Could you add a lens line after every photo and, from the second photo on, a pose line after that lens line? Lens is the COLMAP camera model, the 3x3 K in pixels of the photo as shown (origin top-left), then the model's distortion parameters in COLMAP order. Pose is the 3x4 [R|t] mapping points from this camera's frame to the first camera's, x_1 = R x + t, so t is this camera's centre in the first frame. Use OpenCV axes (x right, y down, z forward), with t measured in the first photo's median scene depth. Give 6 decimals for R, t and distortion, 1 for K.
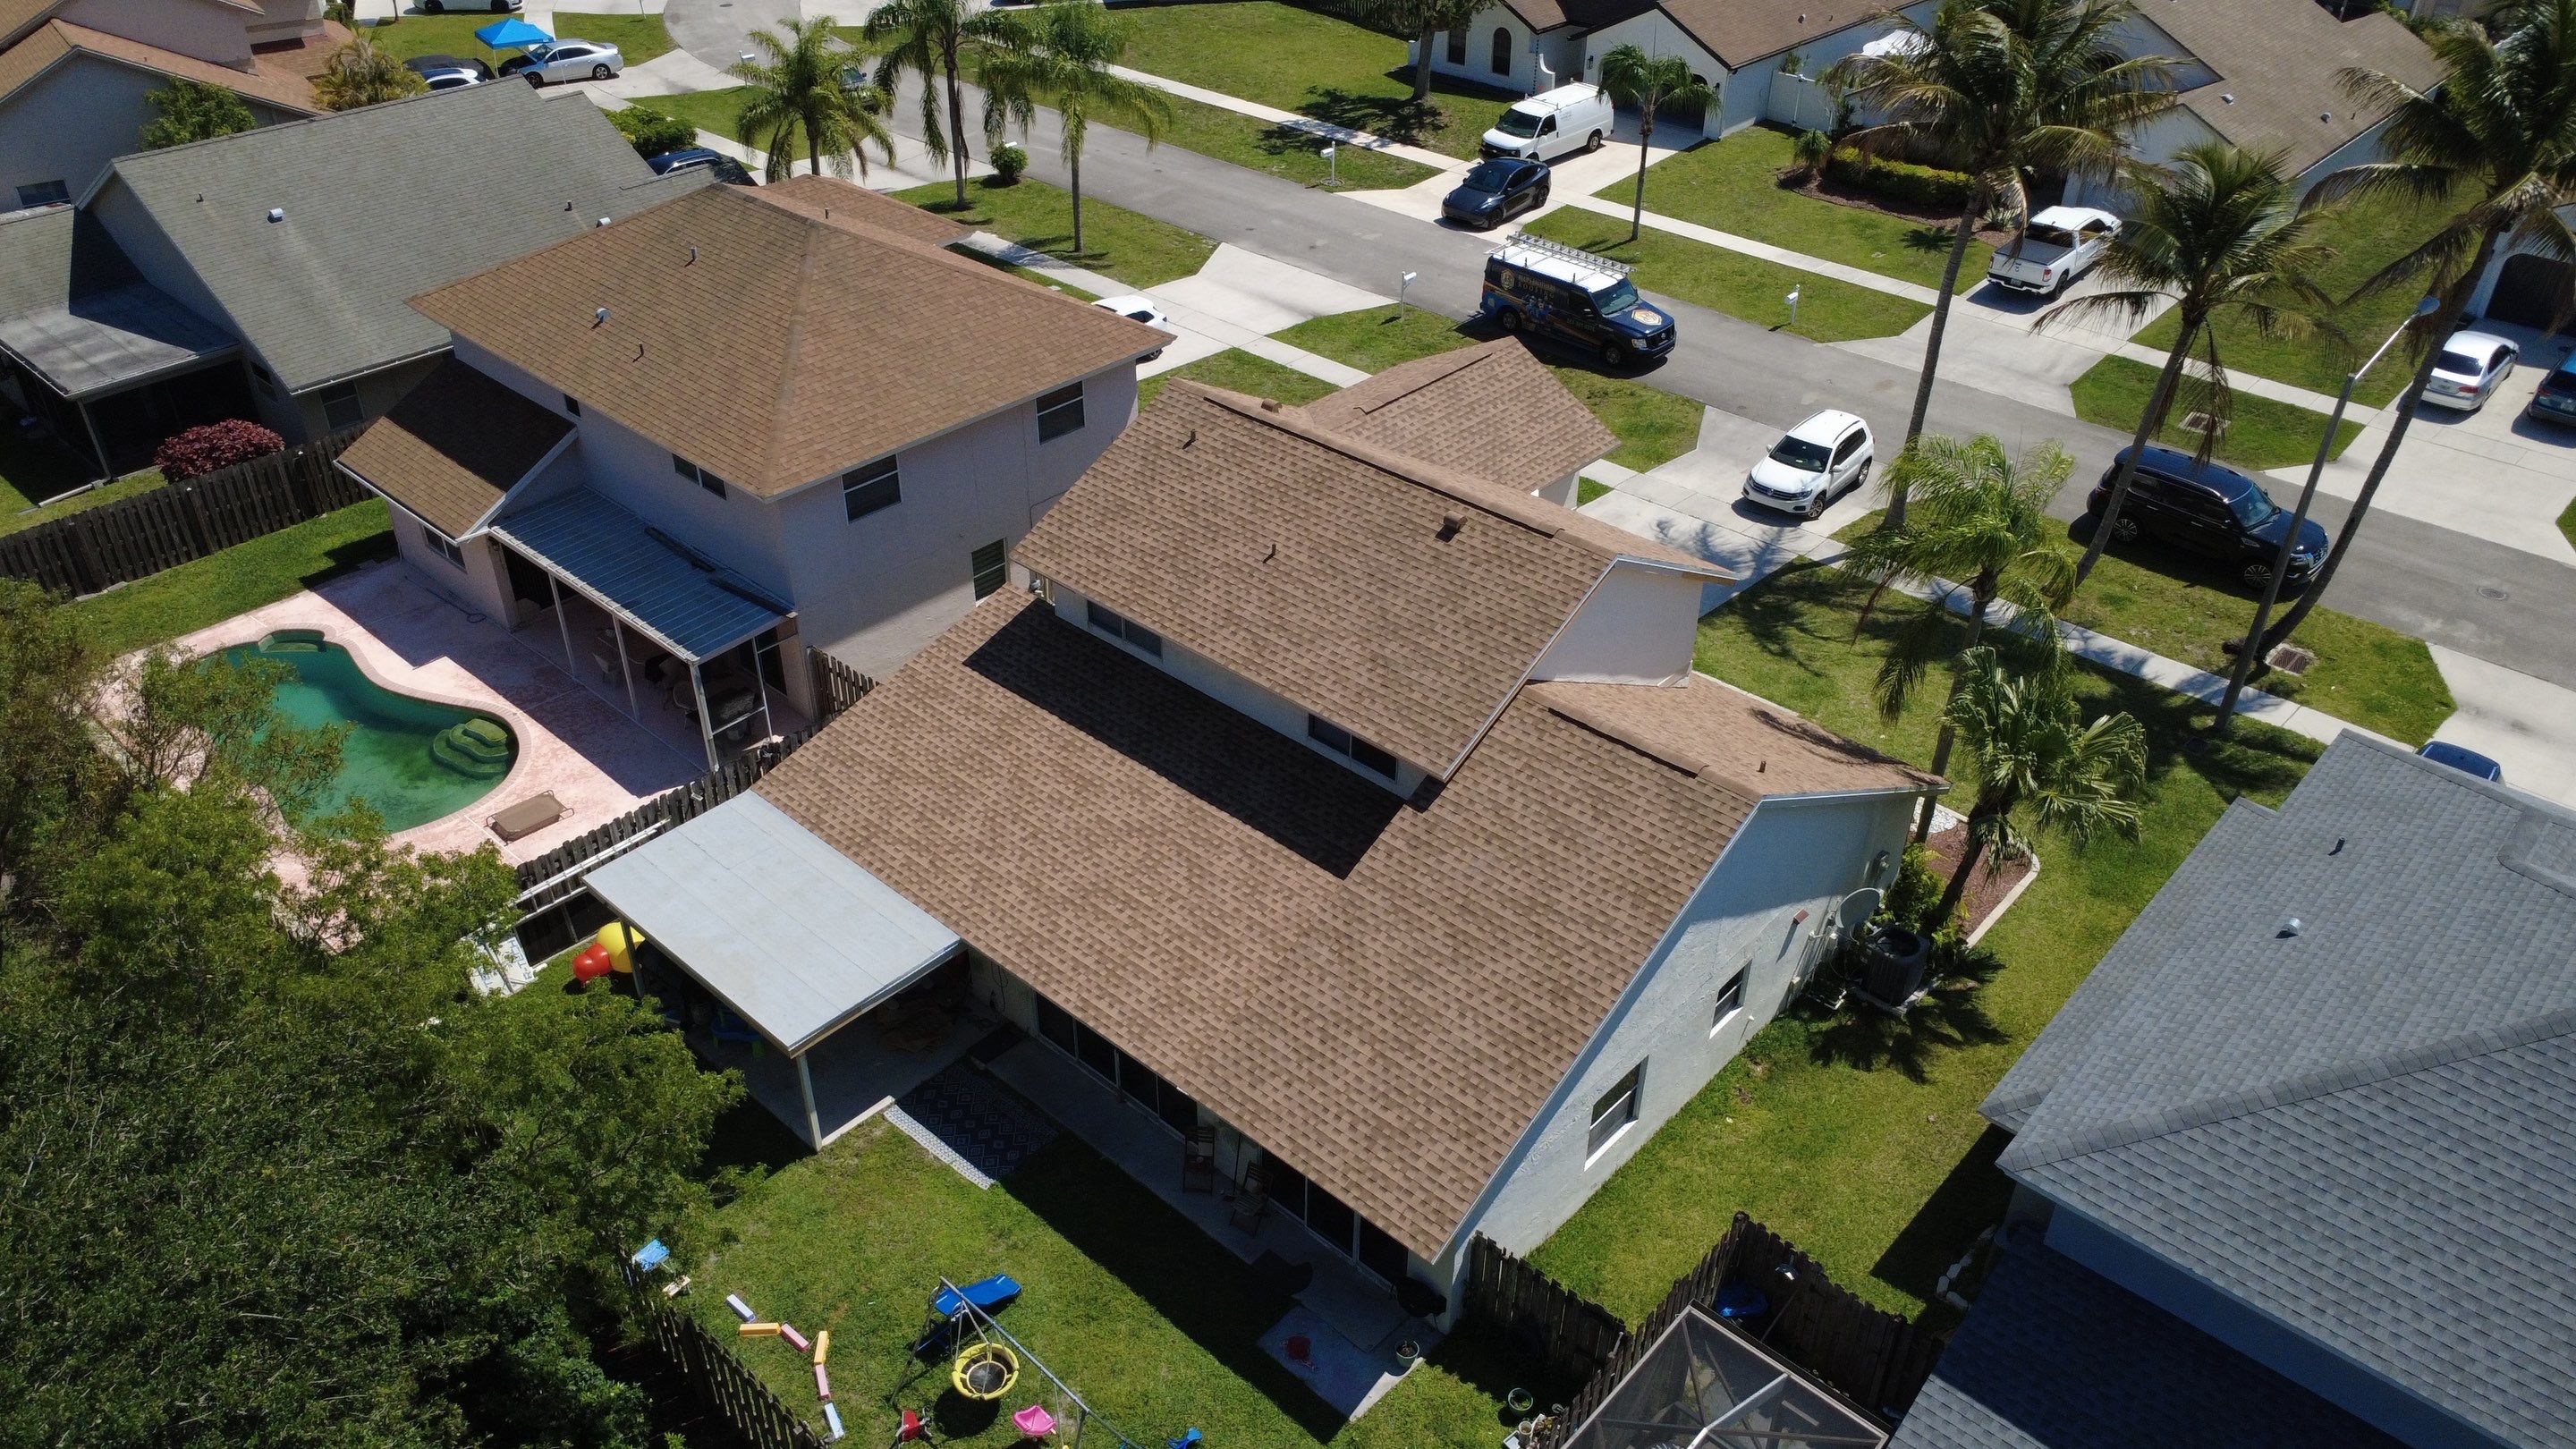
lens RADIAL K [[1879.1, 0, 1295.0], [0, 1879.1, 738.0], [0, 0, 1]] dist [-0.009345, 0.015346]
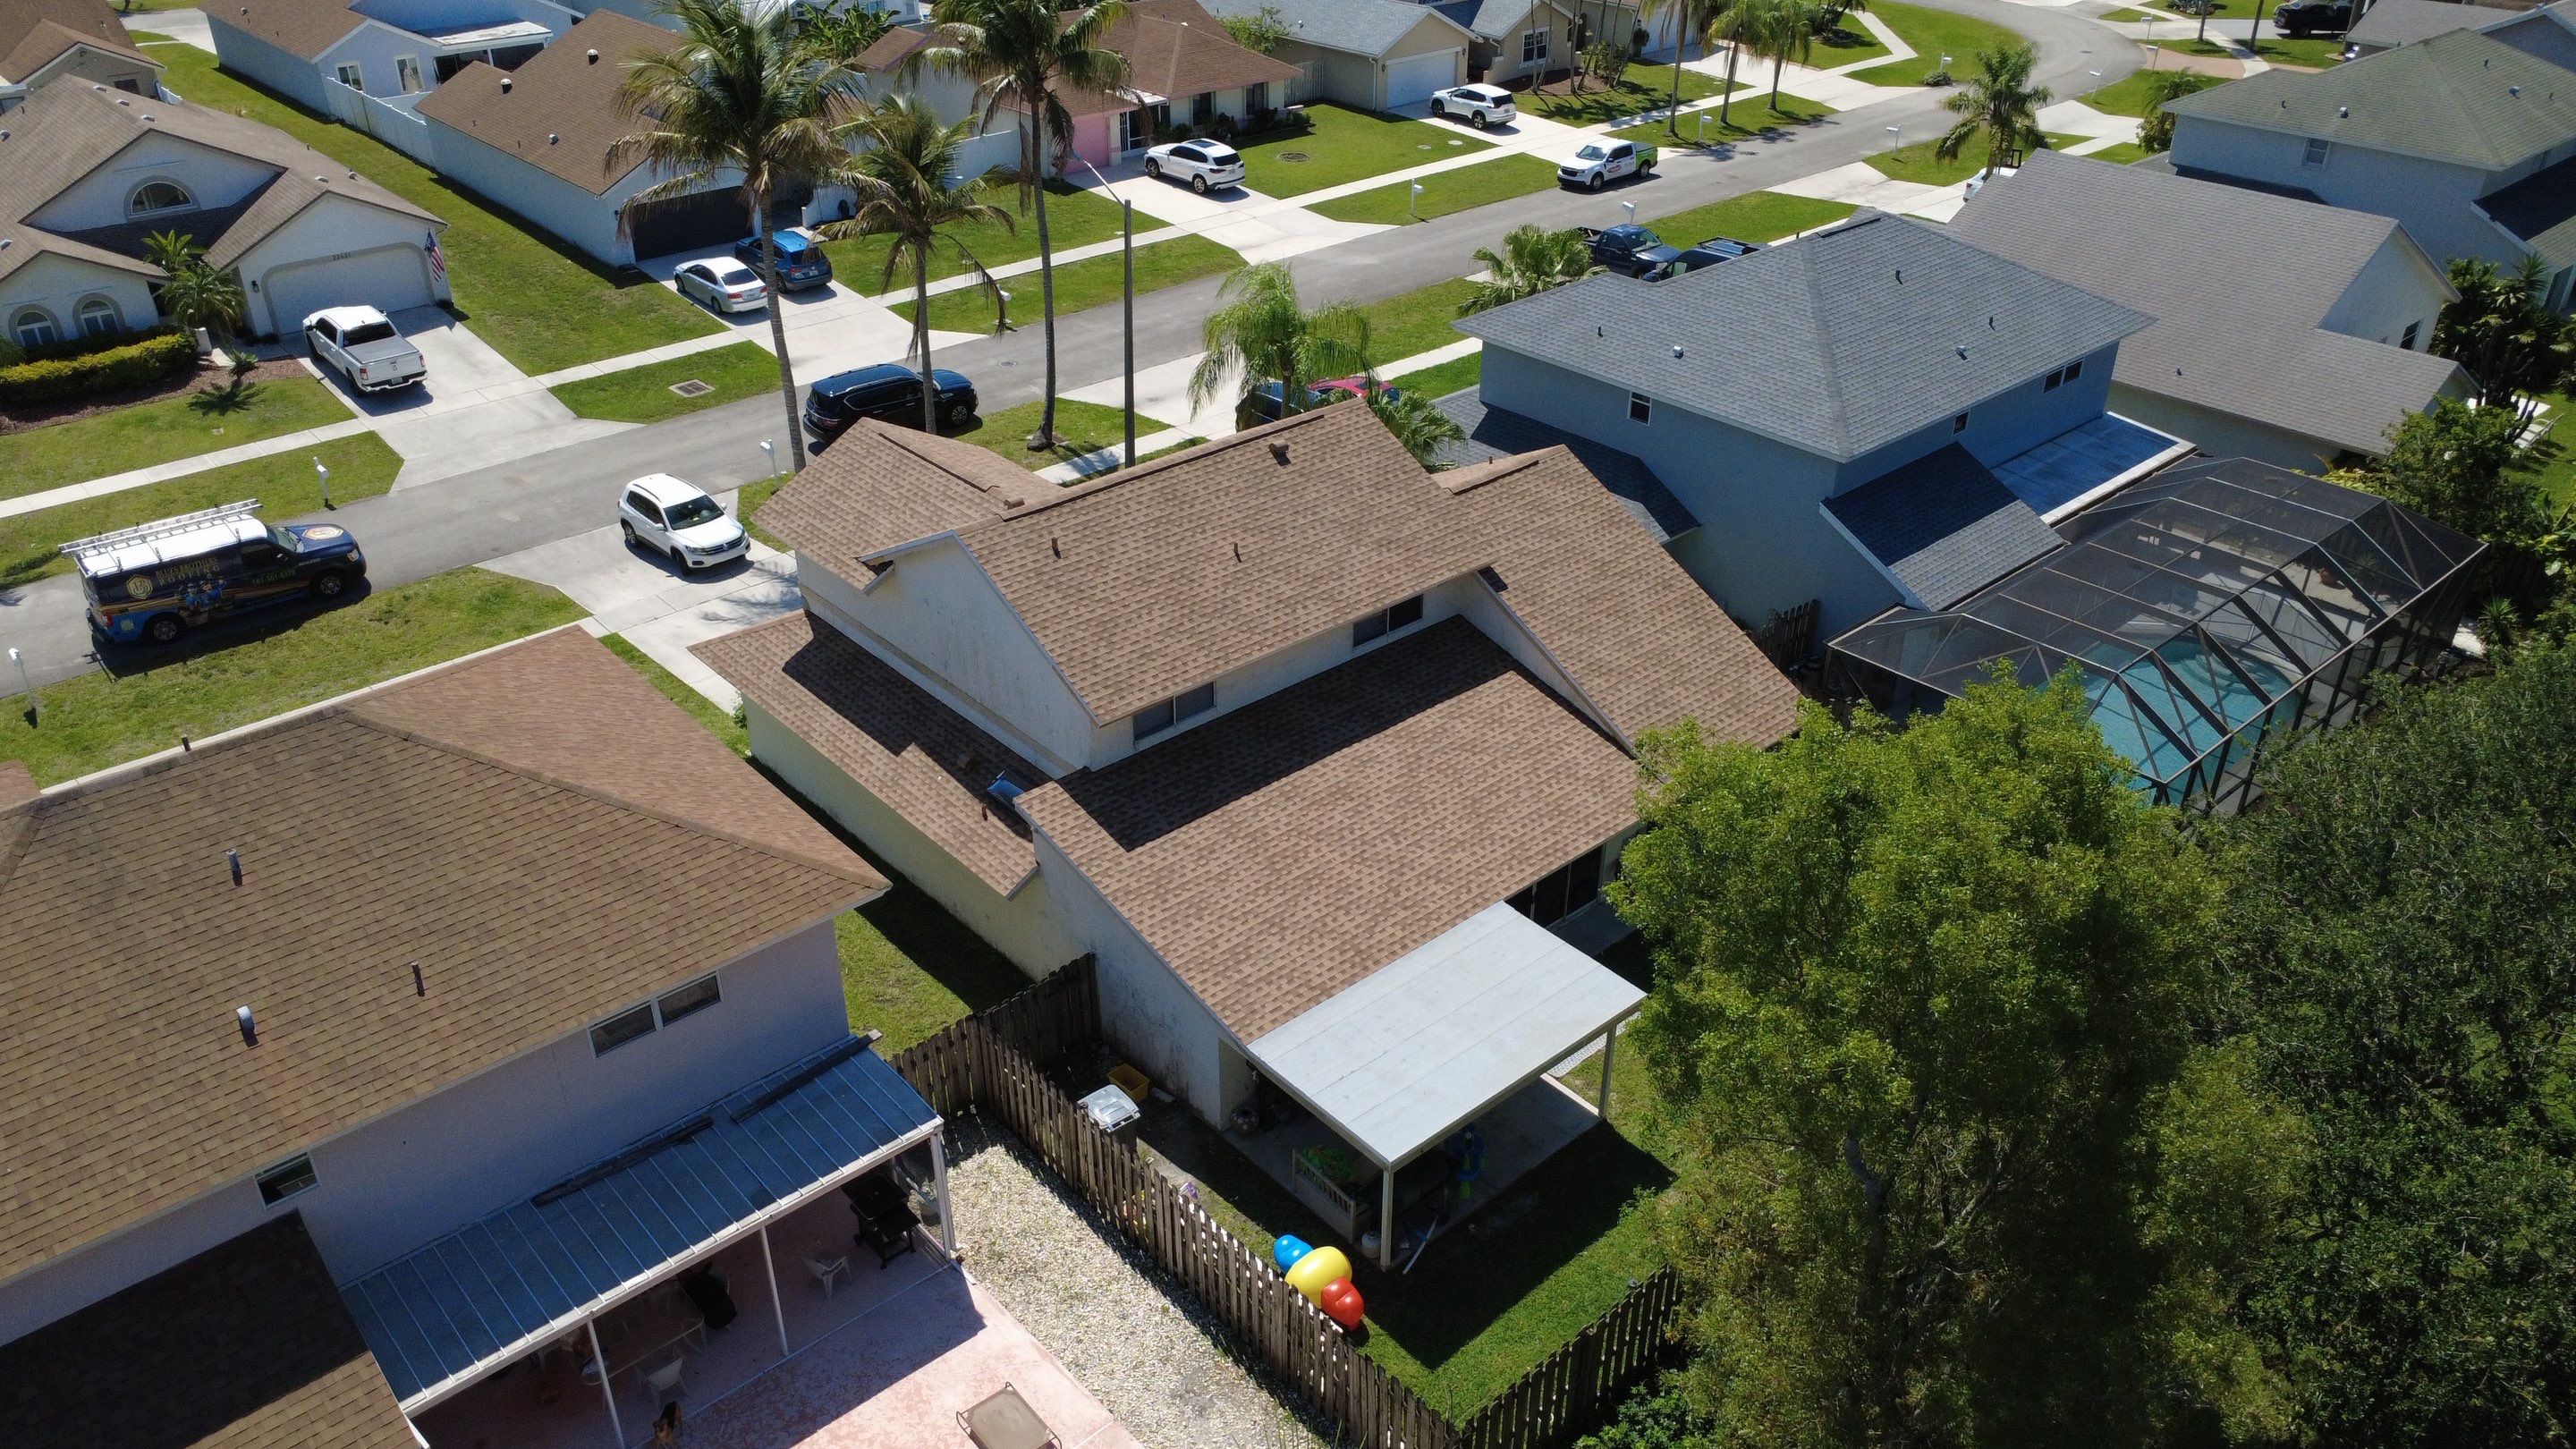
lens RADIAL K [[1879.1, 0, 1293.1], [0, 1879.1, 722.0], [0, 0, 1]] dist [-0.009345, 0.015346]
pose [[0.093942, -0.508976, 0.855639, -0.667586], [0.555901, 0.739801, 0.379036, -0.281740], [-0.825923, 0.440044, 0.352439, 0.416846]]
